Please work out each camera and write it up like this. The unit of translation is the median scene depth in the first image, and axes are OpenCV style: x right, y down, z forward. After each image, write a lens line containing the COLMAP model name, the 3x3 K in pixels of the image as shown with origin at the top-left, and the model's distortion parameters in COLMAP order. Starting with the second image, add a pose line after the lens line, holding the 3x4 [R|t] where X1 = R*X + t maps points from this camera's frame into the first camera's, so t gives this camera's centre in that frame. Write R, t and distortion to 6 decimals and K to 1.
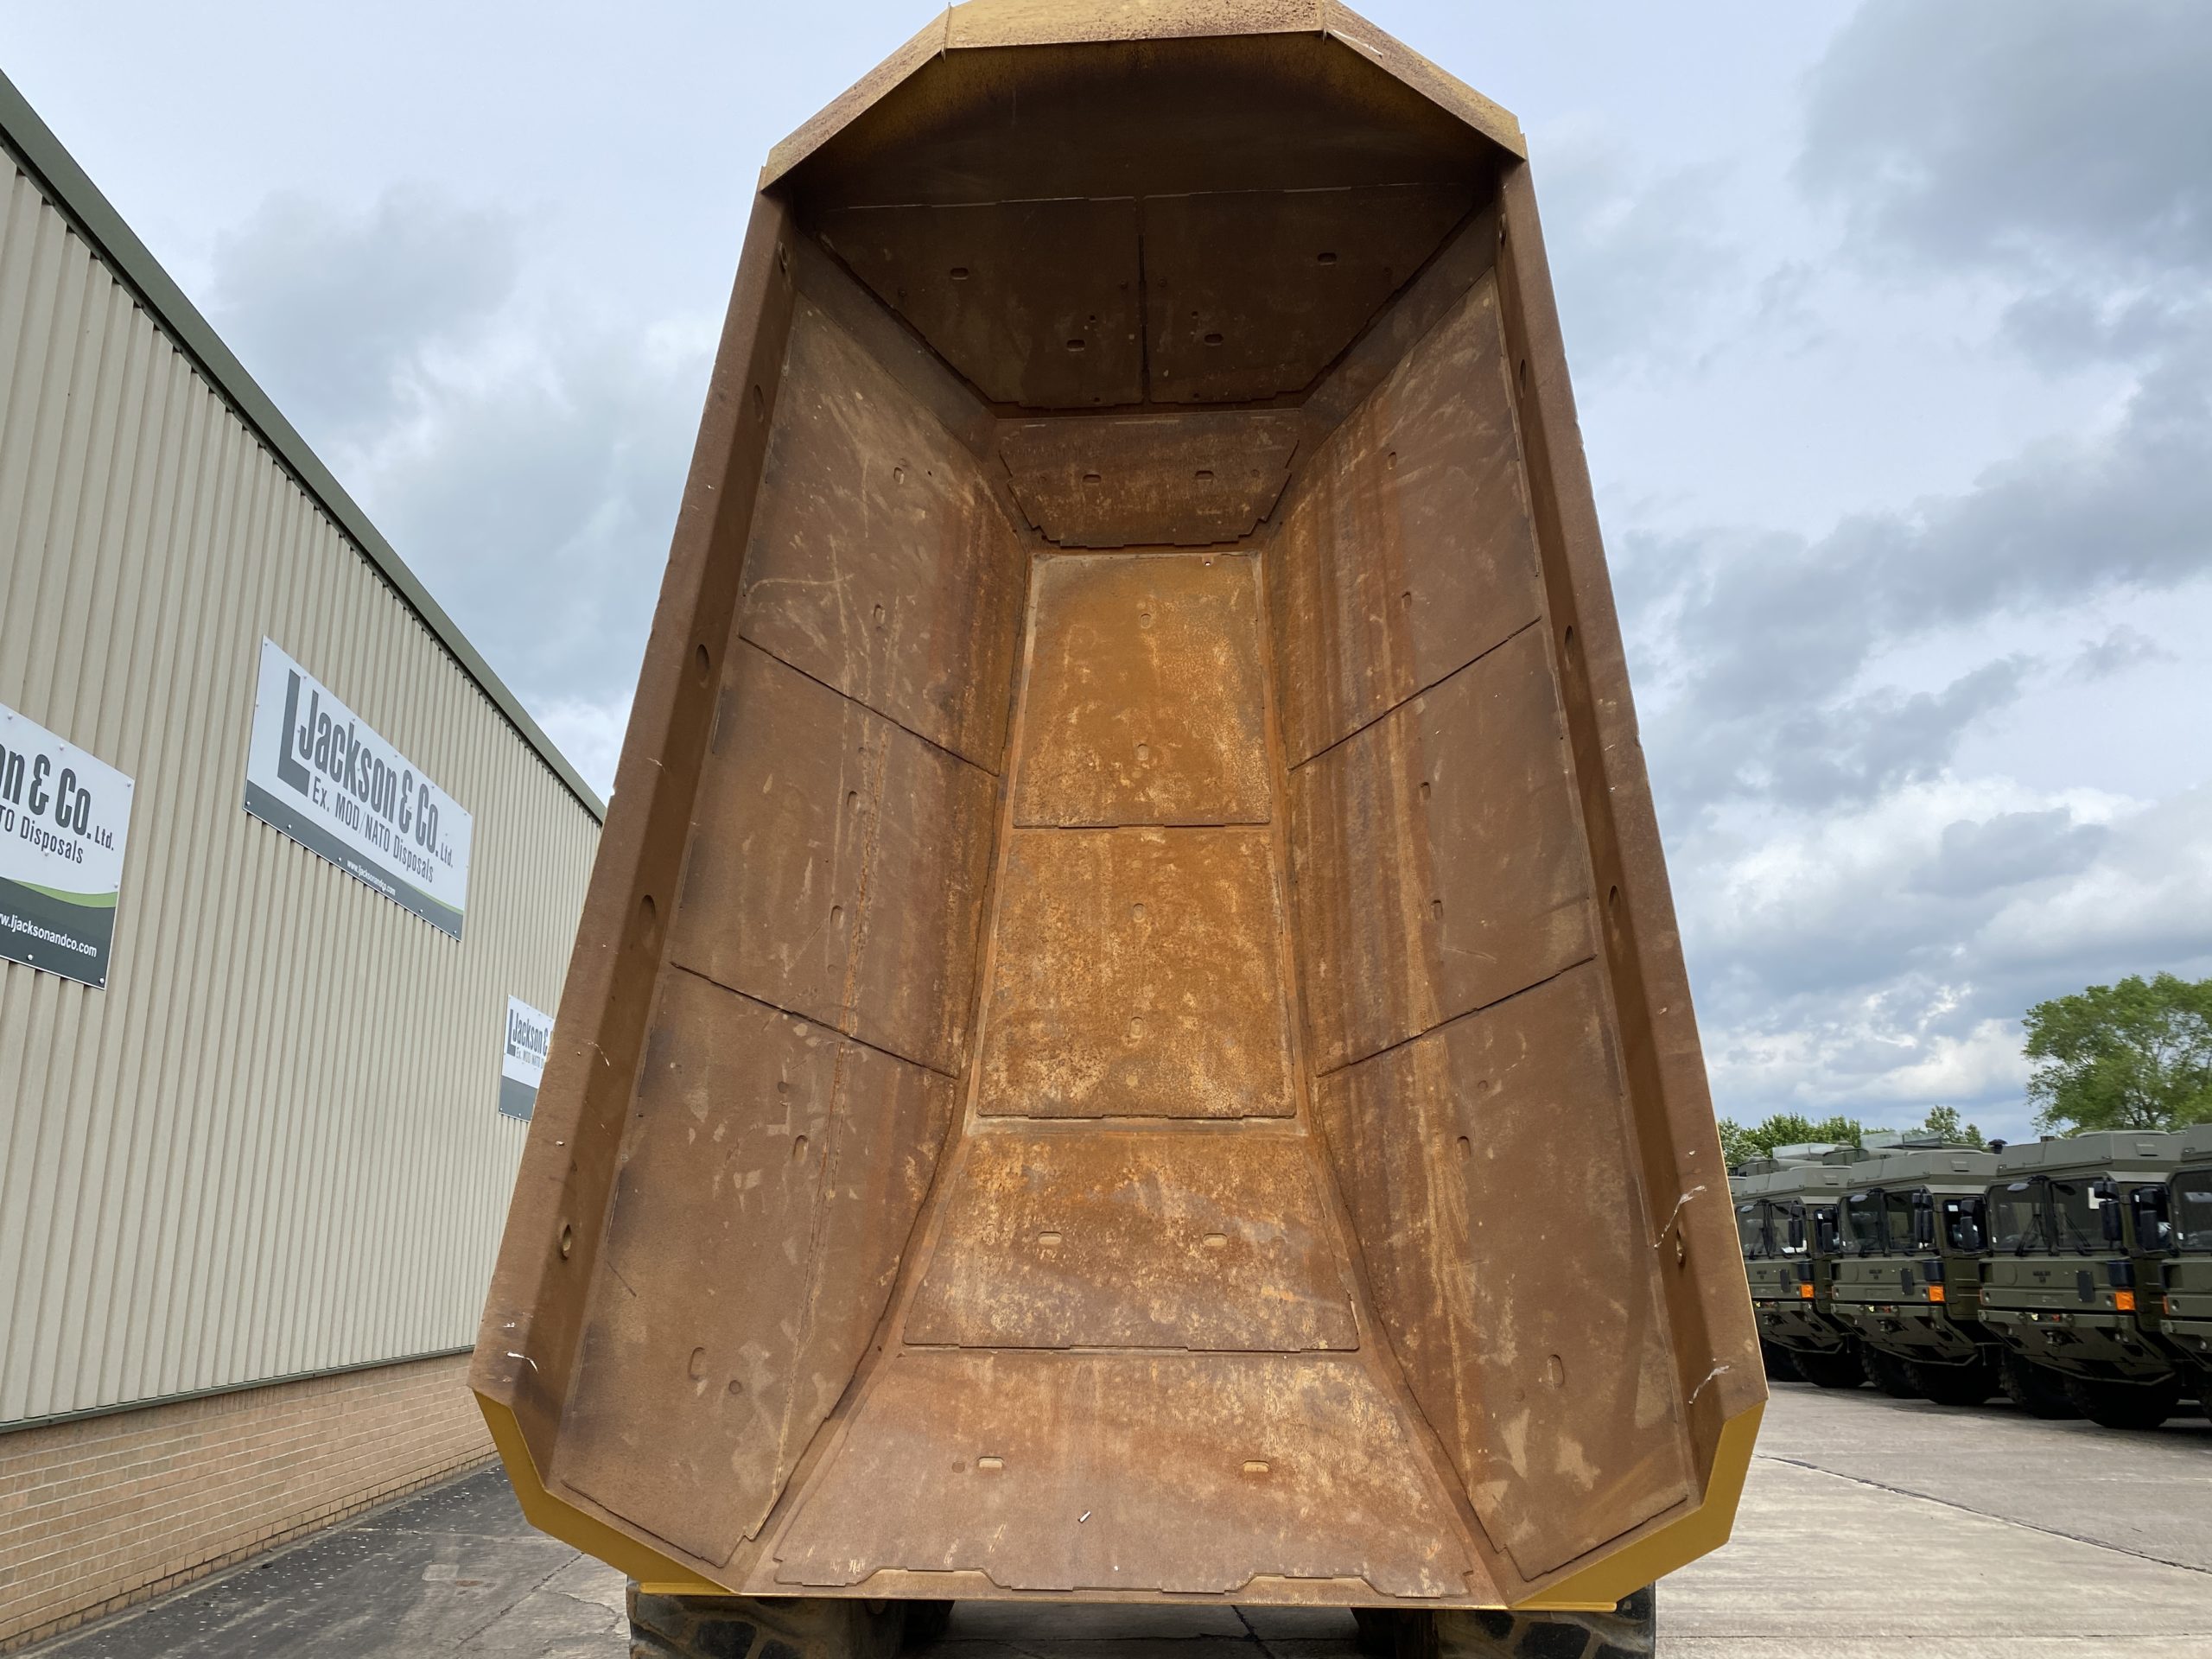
lens RADIAL K [[1680.4, 0, 1090.4], [0, 1680.4, 859.2], [0, 0, 1]] dist [0.037886, -0.035798]
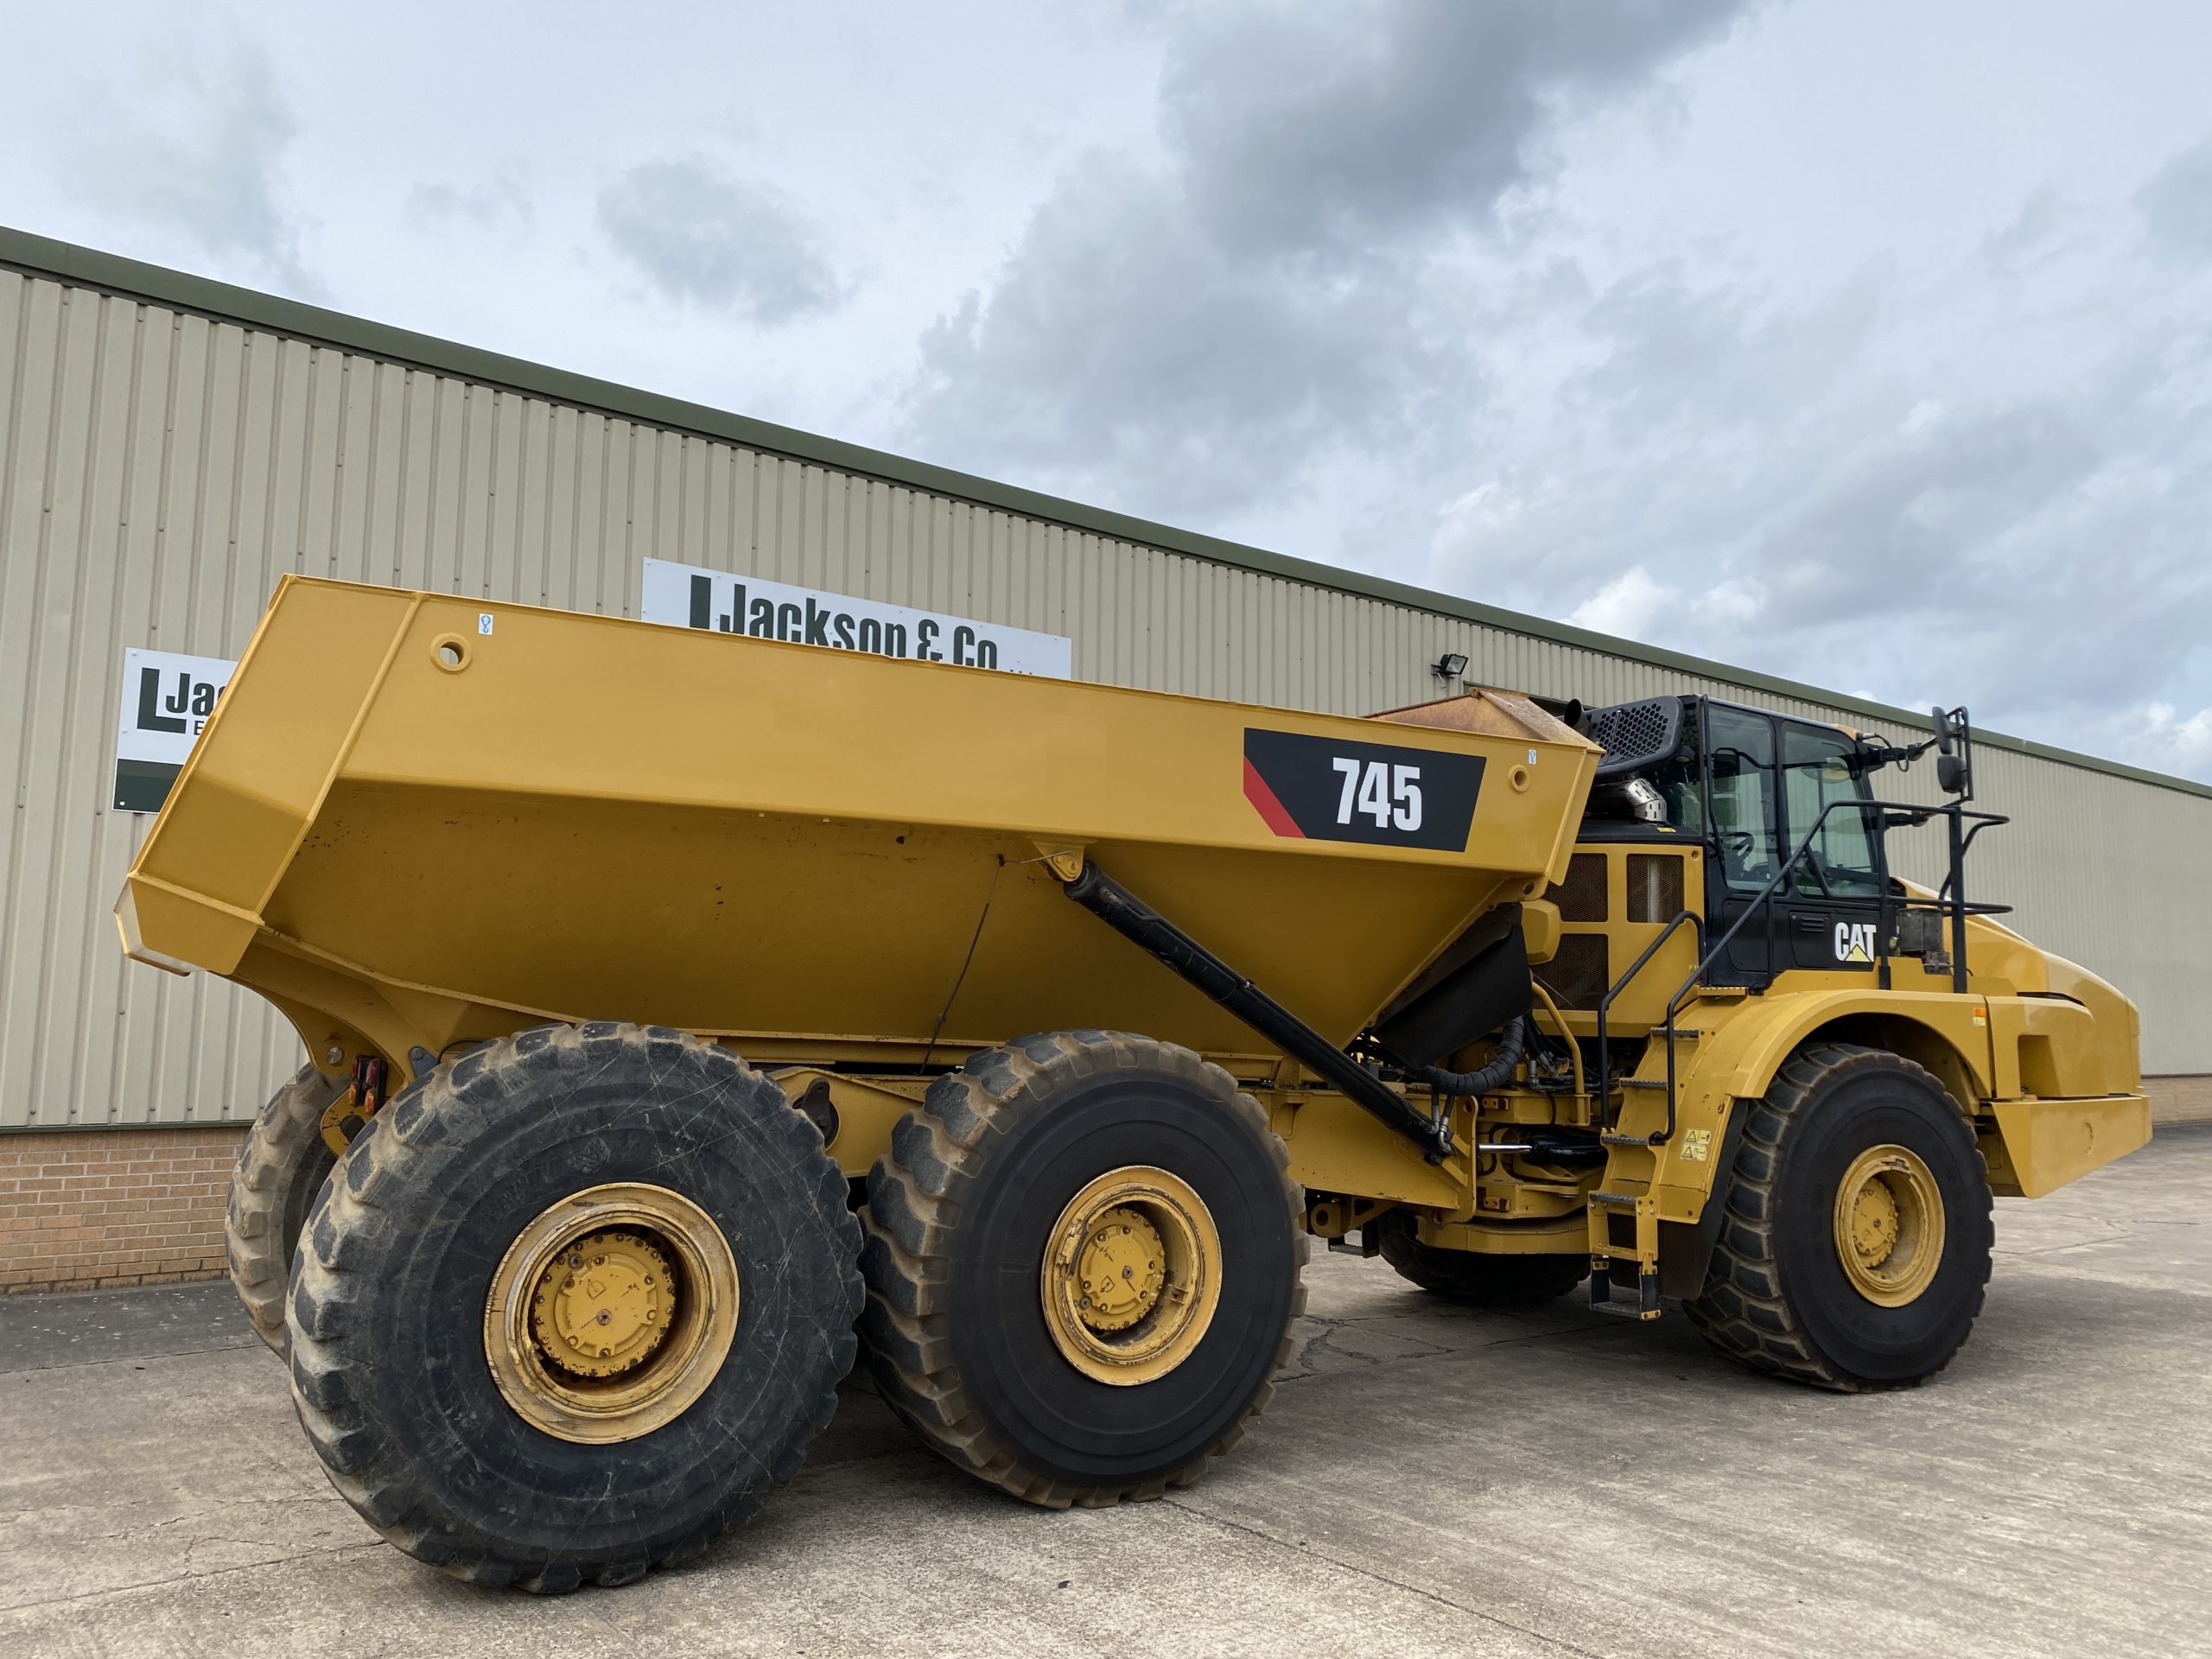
lens RADIAL K [[1680.4, 0, 1106.4], [0, 1680.4, 842.8], [0, 0, 1]] dist [0.037886, -0.035798]
pose [[0.572698, -0.075528, -0.816280, 0.722864], [0.176426, 0.983769, 0.032755, 0.099772], [0.800557, -0.162772, 0.576727, 0.453939]]
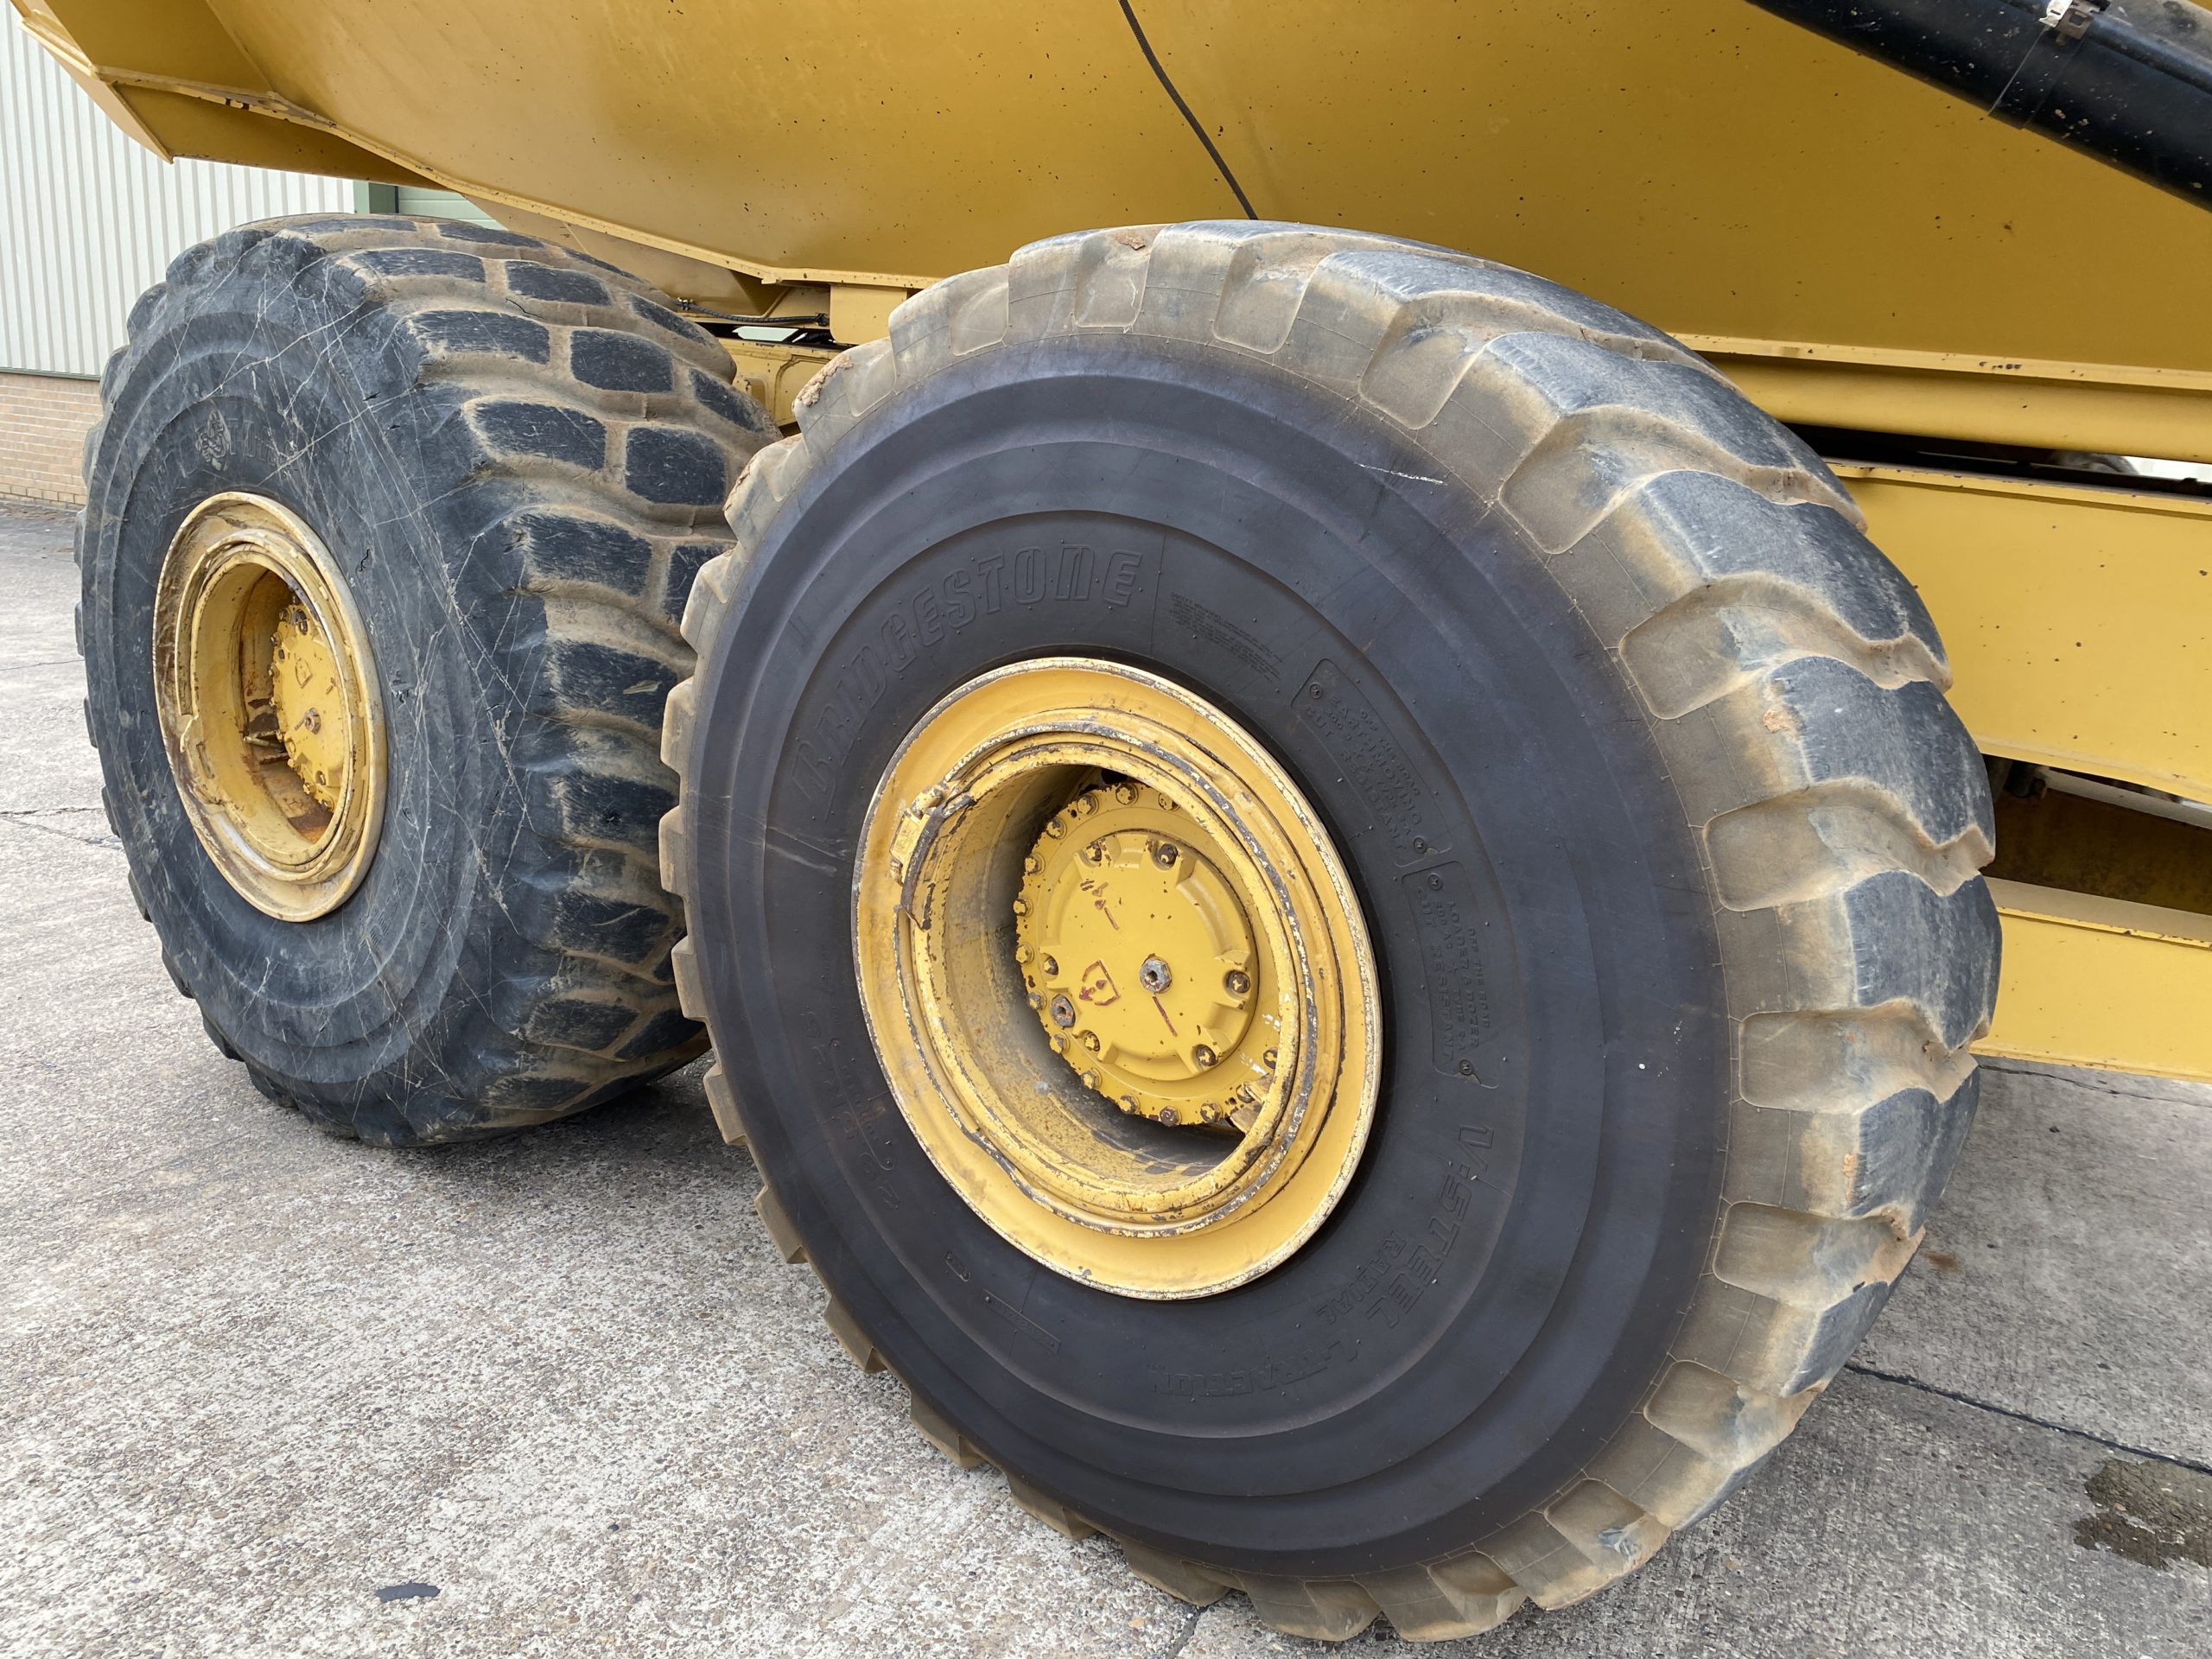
lens RADIAL K [[1680.4, 0, 1078.7], [0, 1680.4, 809.6], [0, 0, 1]] dist [0.037886, -0.035798]
pose [[-0.549835, 0.176717, -0.816365, 0.364434], [0.136600, 0.983229, 0.120836, 0.236373], [0.824028, -0.045076, -0.564754, 0.916923]]
